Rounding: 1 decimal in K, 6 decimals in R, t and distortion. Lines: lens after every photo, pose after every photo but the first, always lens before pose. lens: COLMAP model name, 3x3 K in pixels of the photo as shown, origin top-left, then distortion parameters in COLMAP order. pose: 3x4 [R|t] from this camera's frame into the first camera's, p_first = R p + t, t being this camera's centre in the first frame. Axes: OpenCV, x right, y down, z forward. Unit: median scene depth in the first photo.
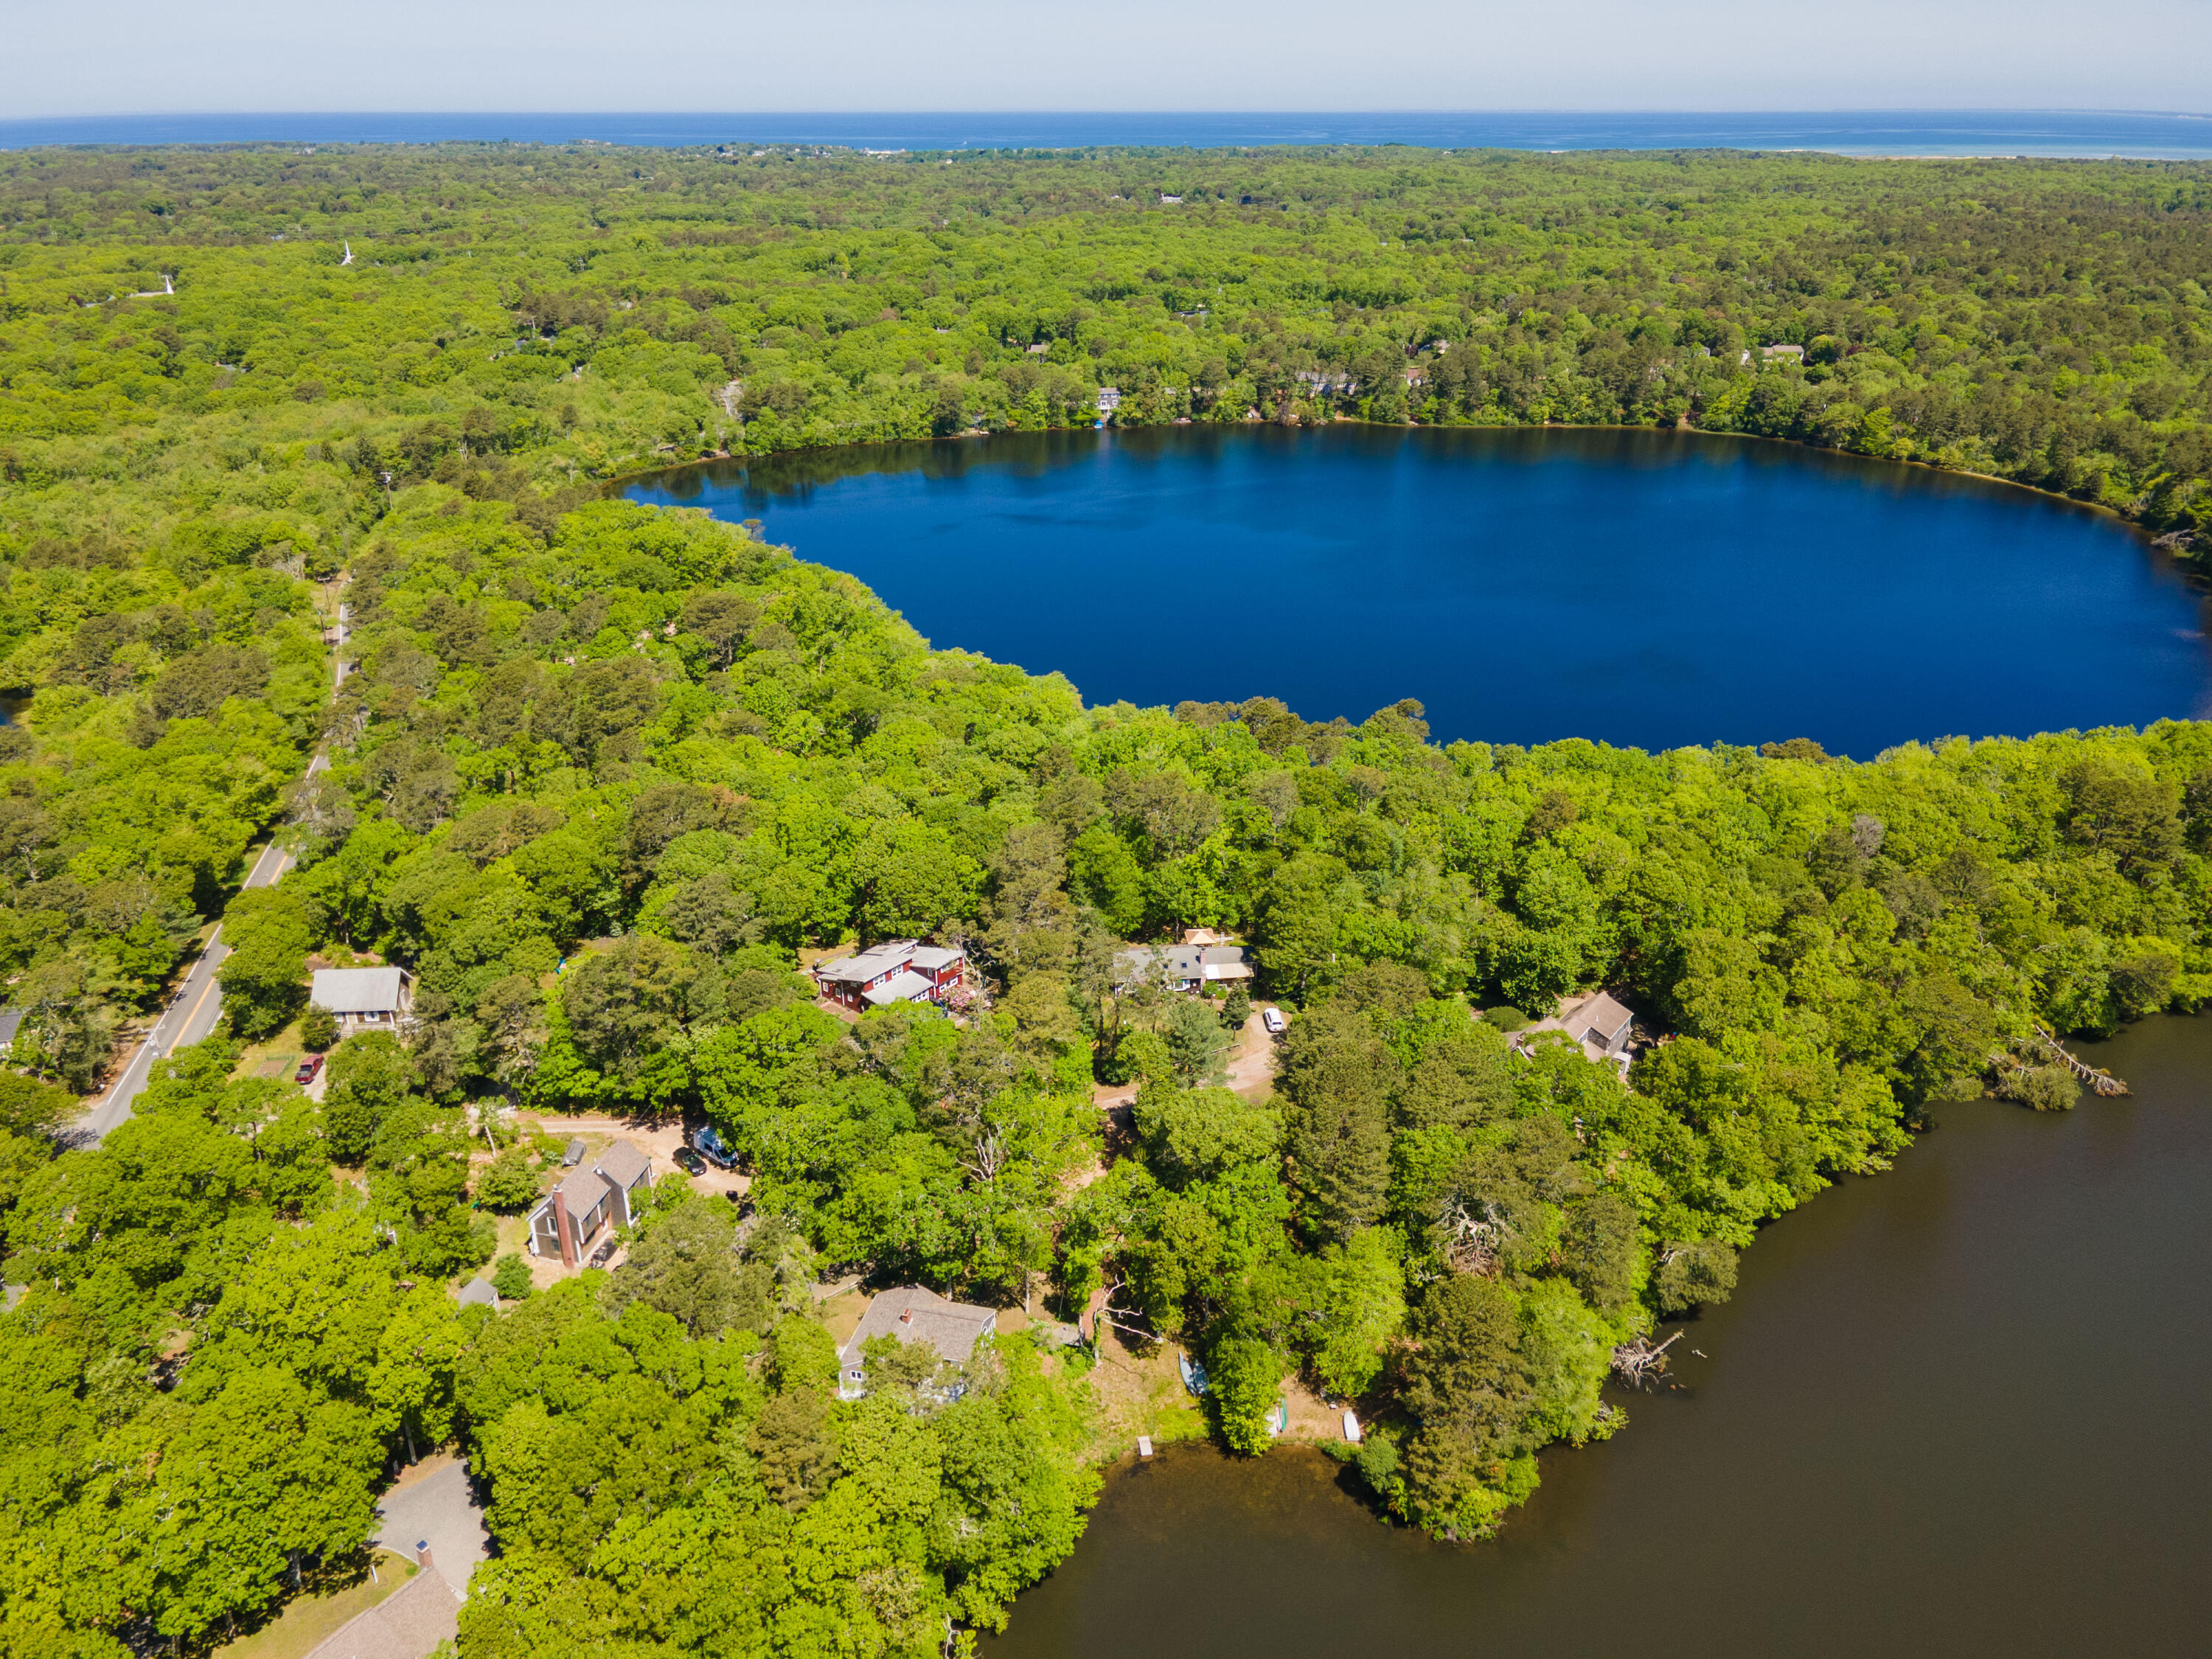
lens RADIAL K [[1637.5, 0, 1117.9], [0, 1637.5, 827.0], [0, 0, 1]] dist [-0.025836, 0.058956]
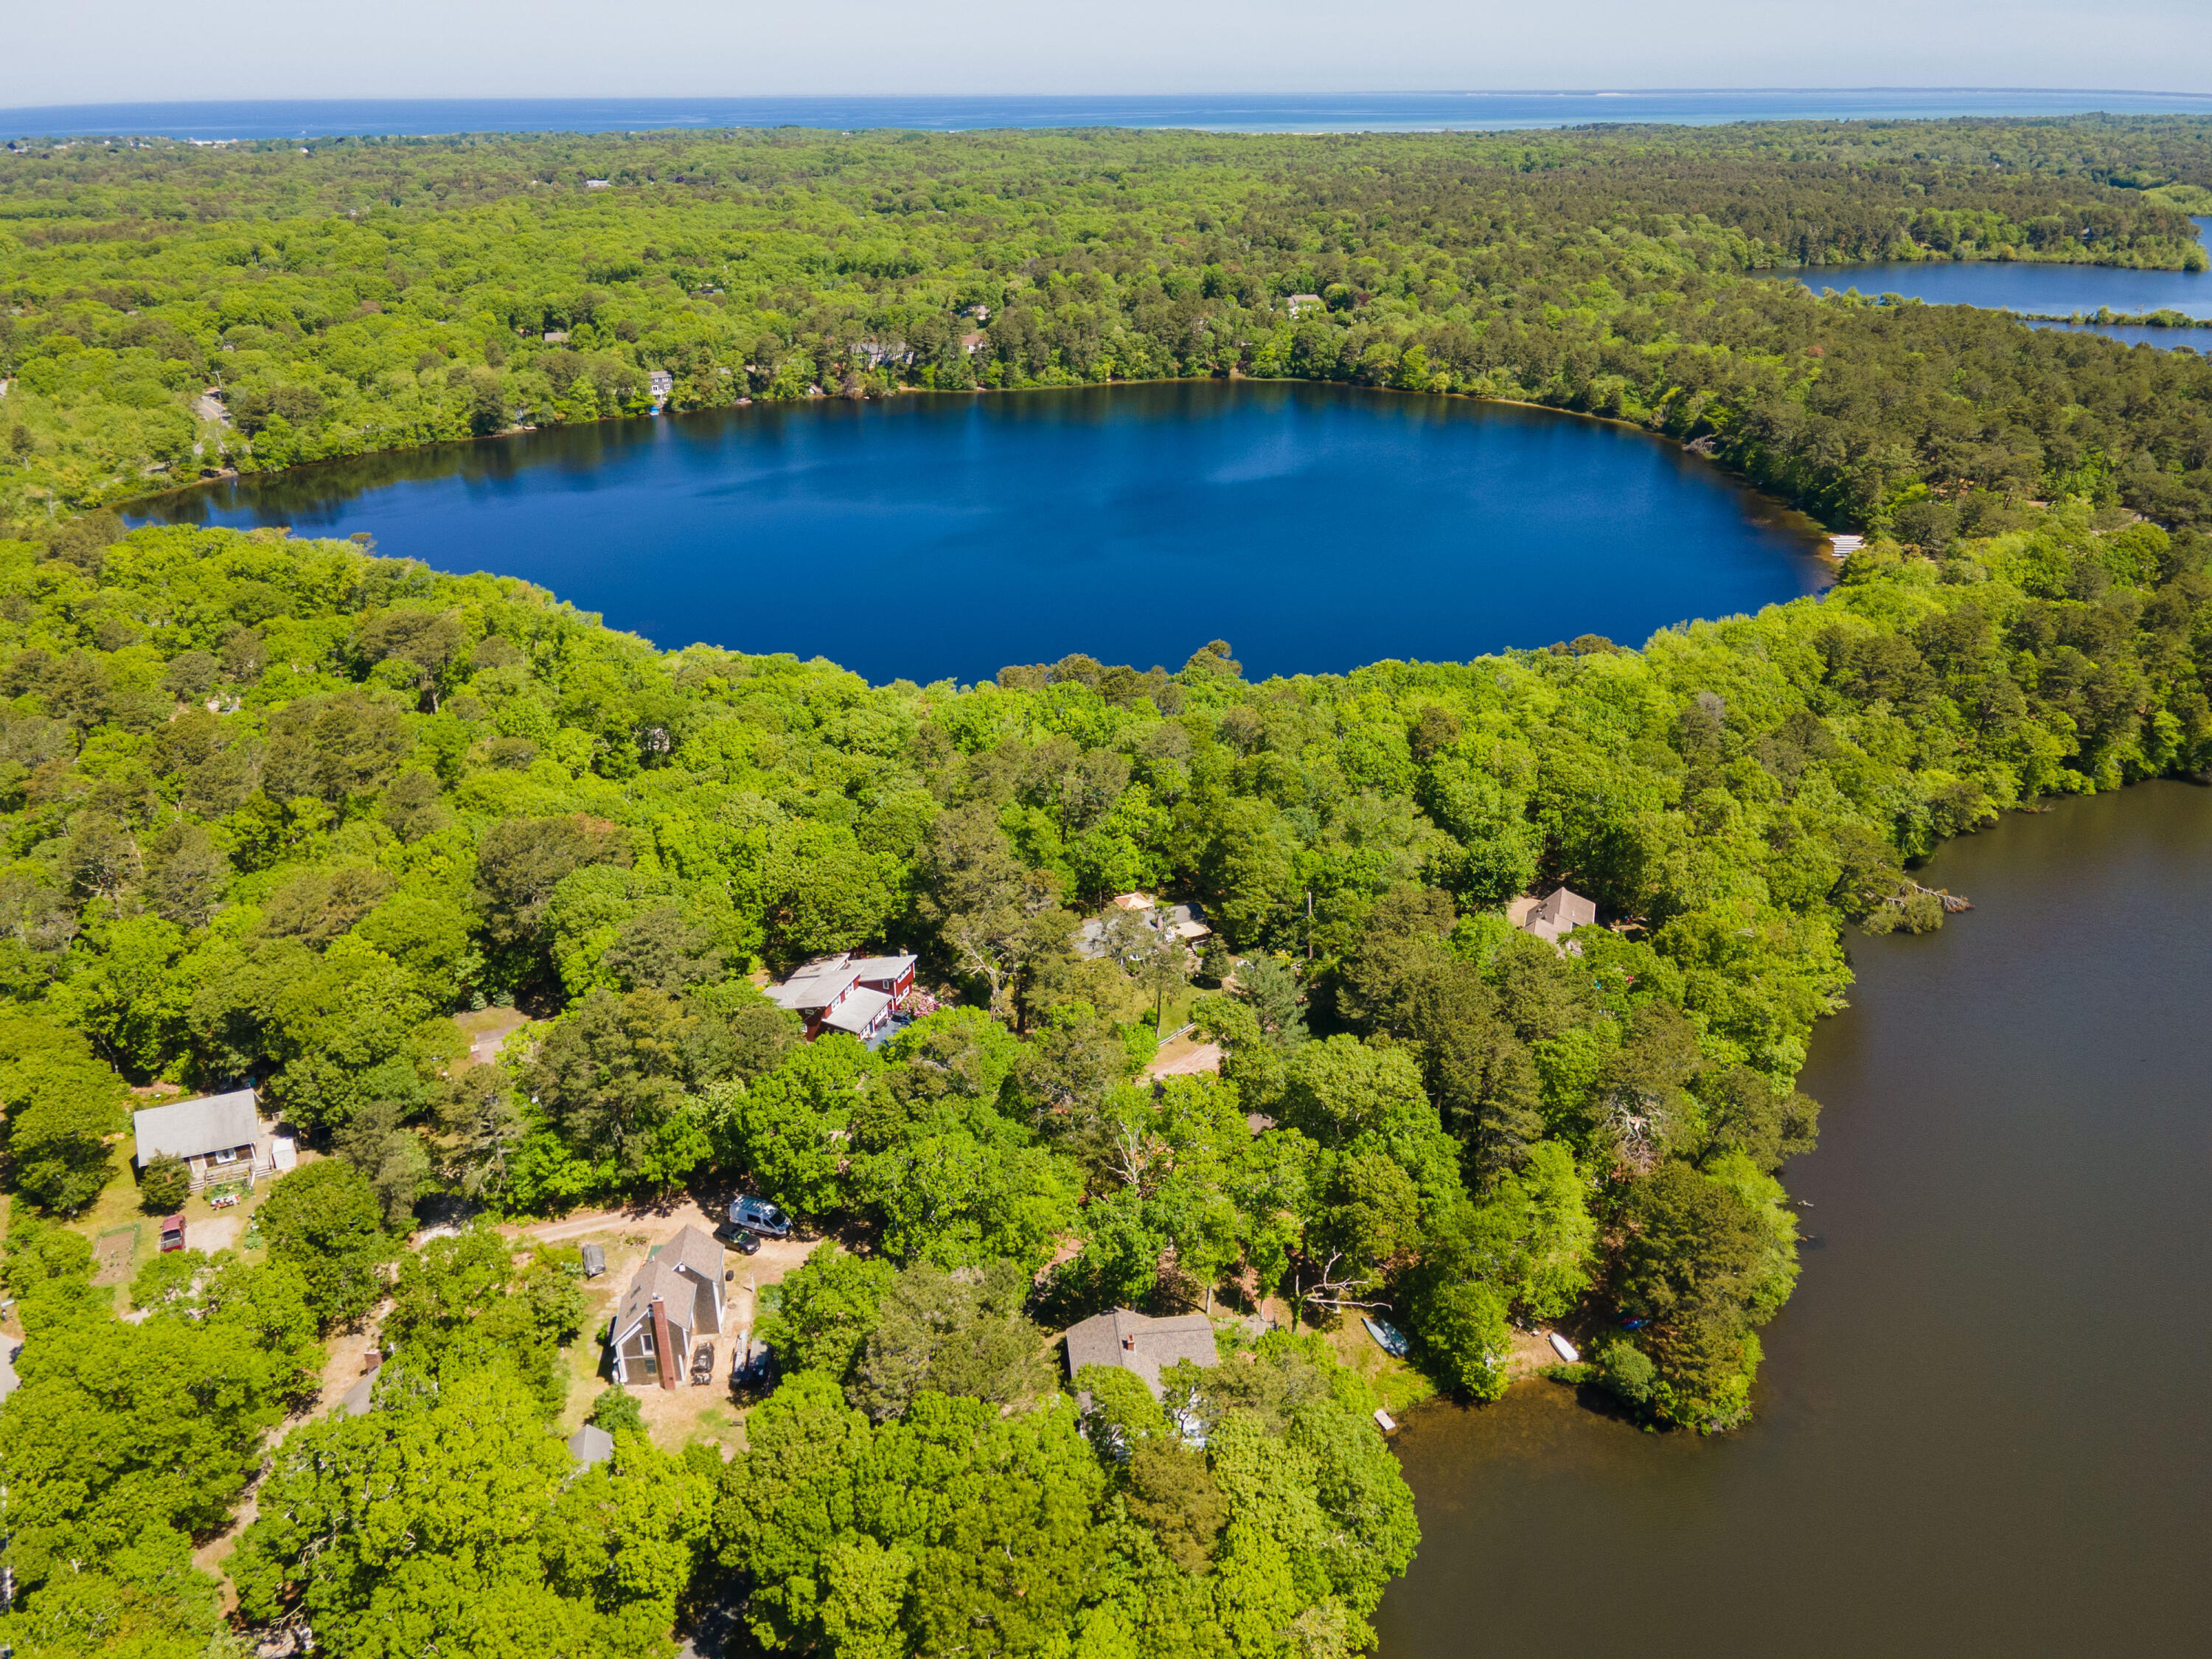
lens RADIAL K [[1651.0, 0, 1116.7], [0, 1651.0, 825.0], [0, 0, 1]] dist [-0.026975, 0.040389]
pose [[0.942677, -0.140622, 0.302631, -0.089841], [0.139054, 0.989921, 0.026837, -0.001471], [-0.303355, 0.016784, 0.952730, 0.034375]]
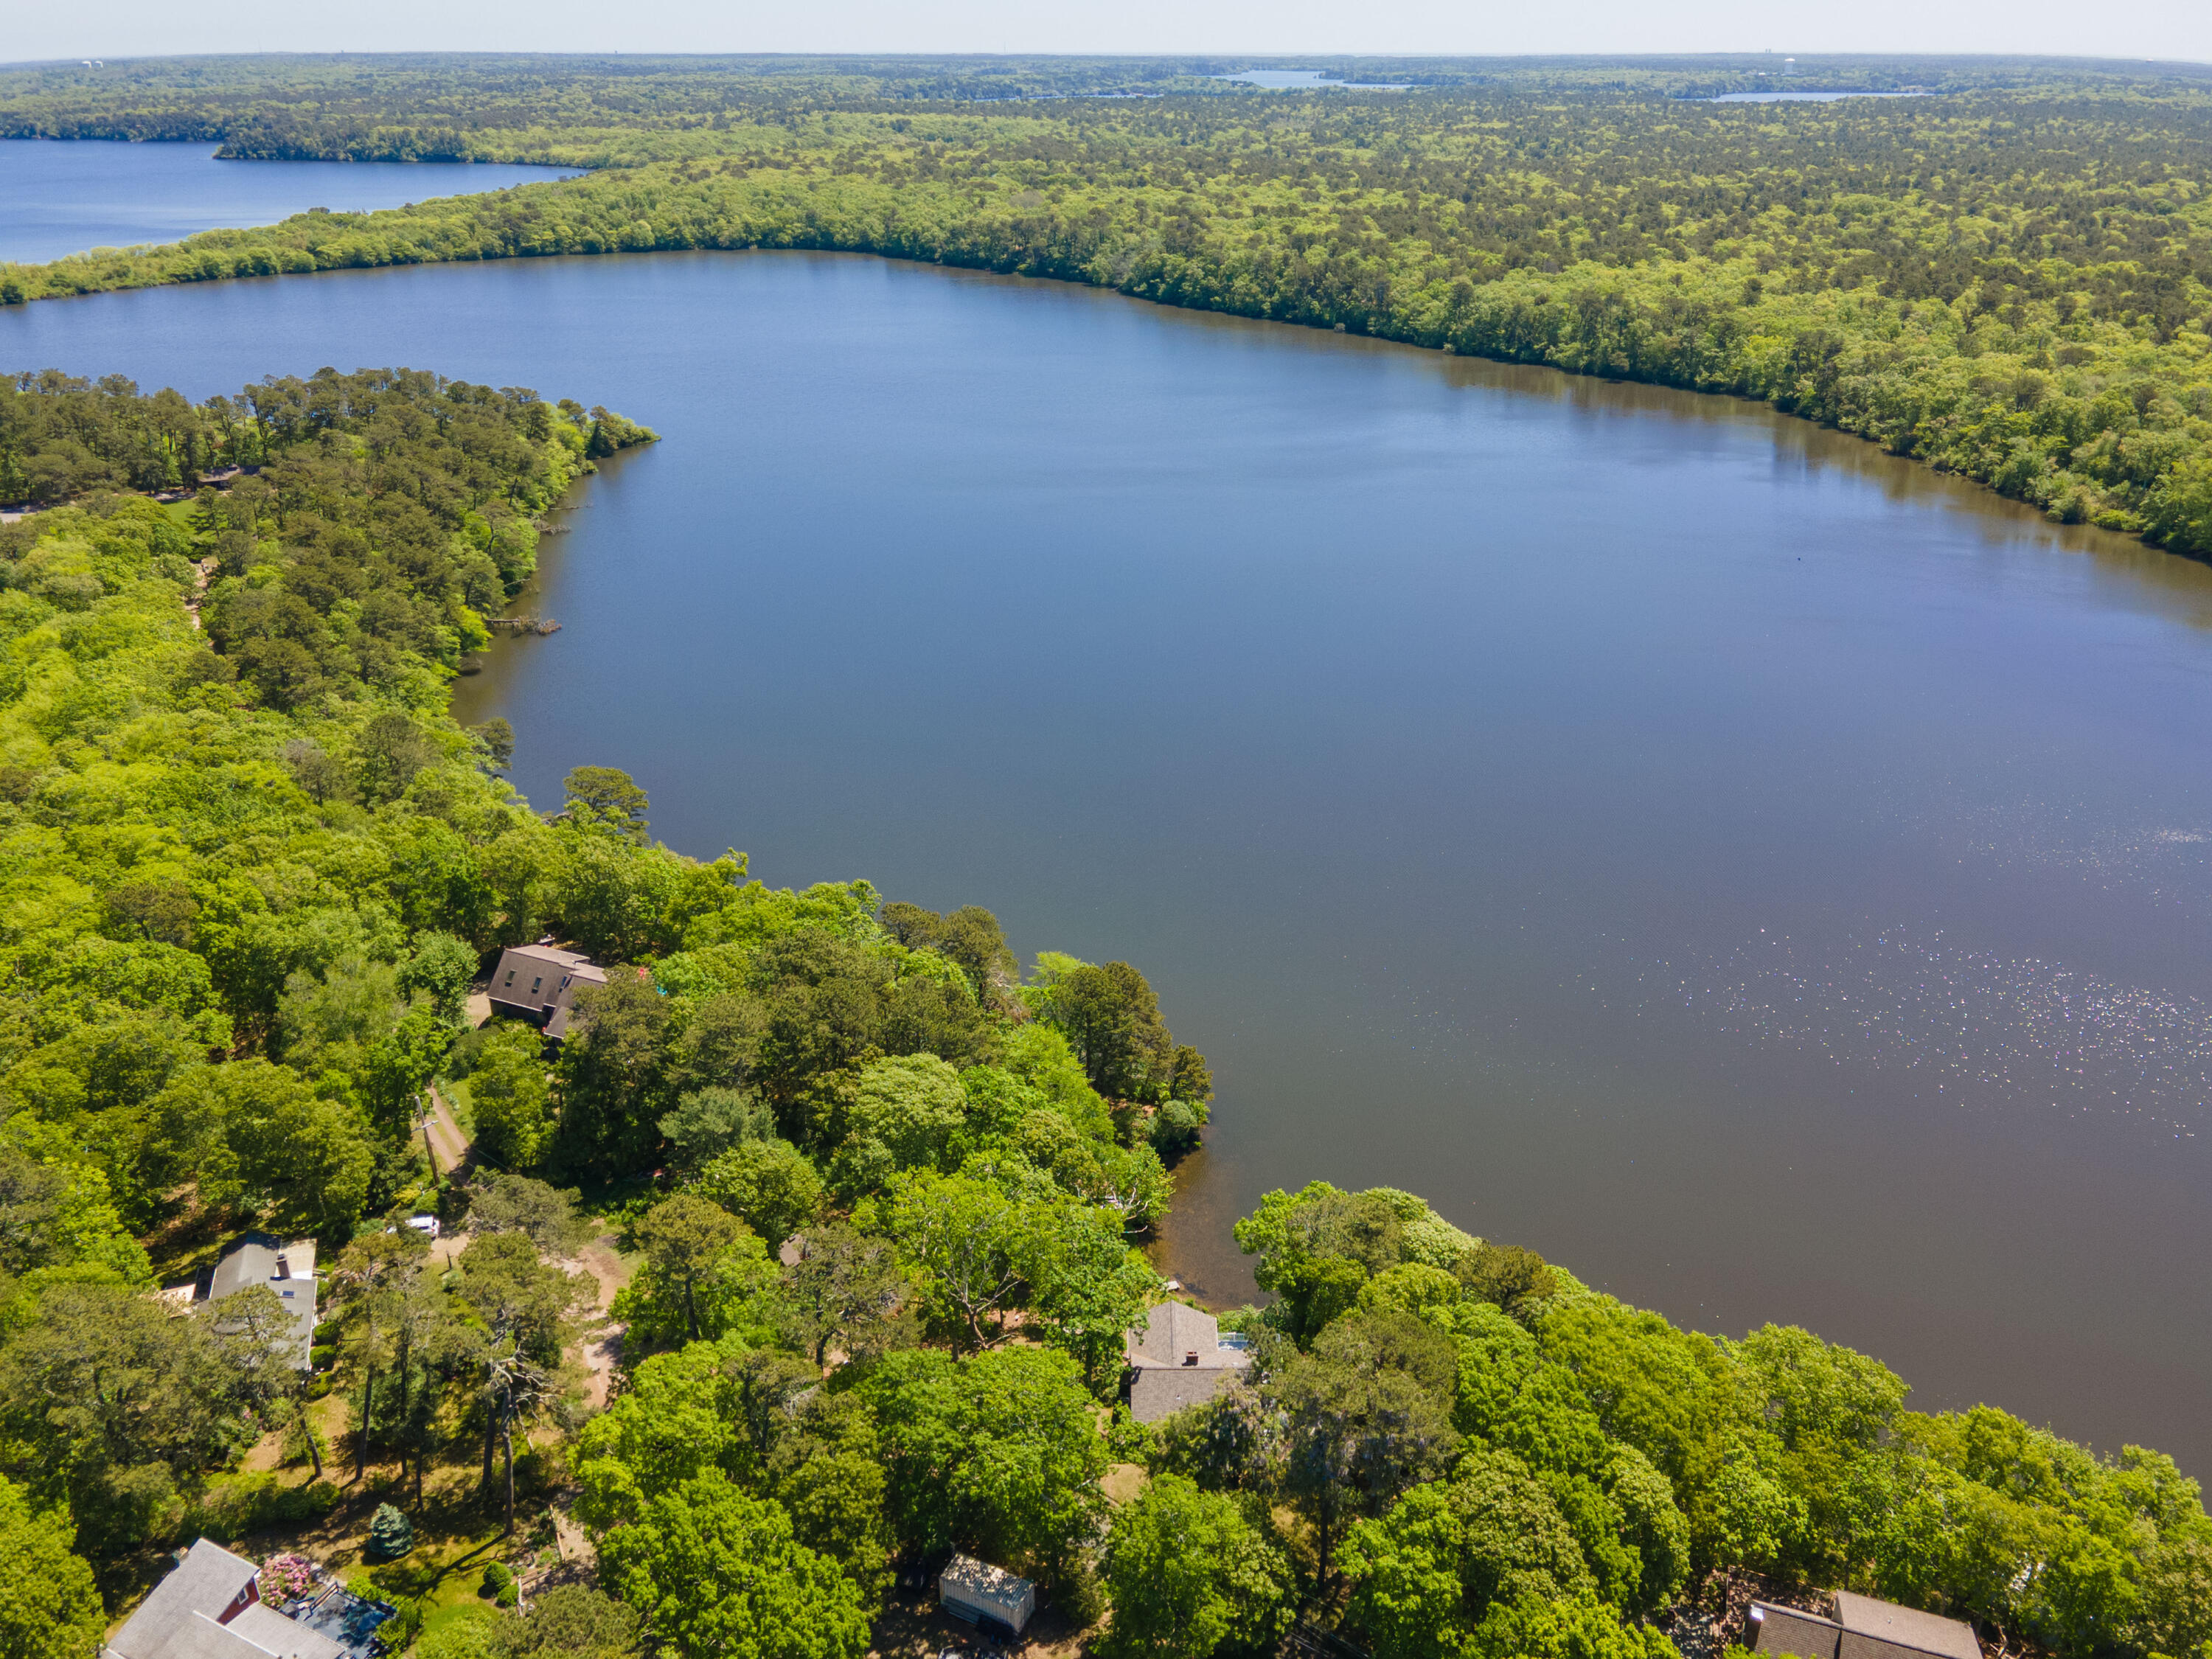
lens RADIAL K [[1651.0, 0, 1116.7], [0, 1651.0, 825.0], [0, 0, 1]] dist [-0.026975, 0.040389]
pose [[-0.228378, -0.413482, 0.881406, -0.188828], [0.384870, 0.793244, 0.471846, -0.086254], [-0.894270, 0.446986, -0.022023, 0.226696]]
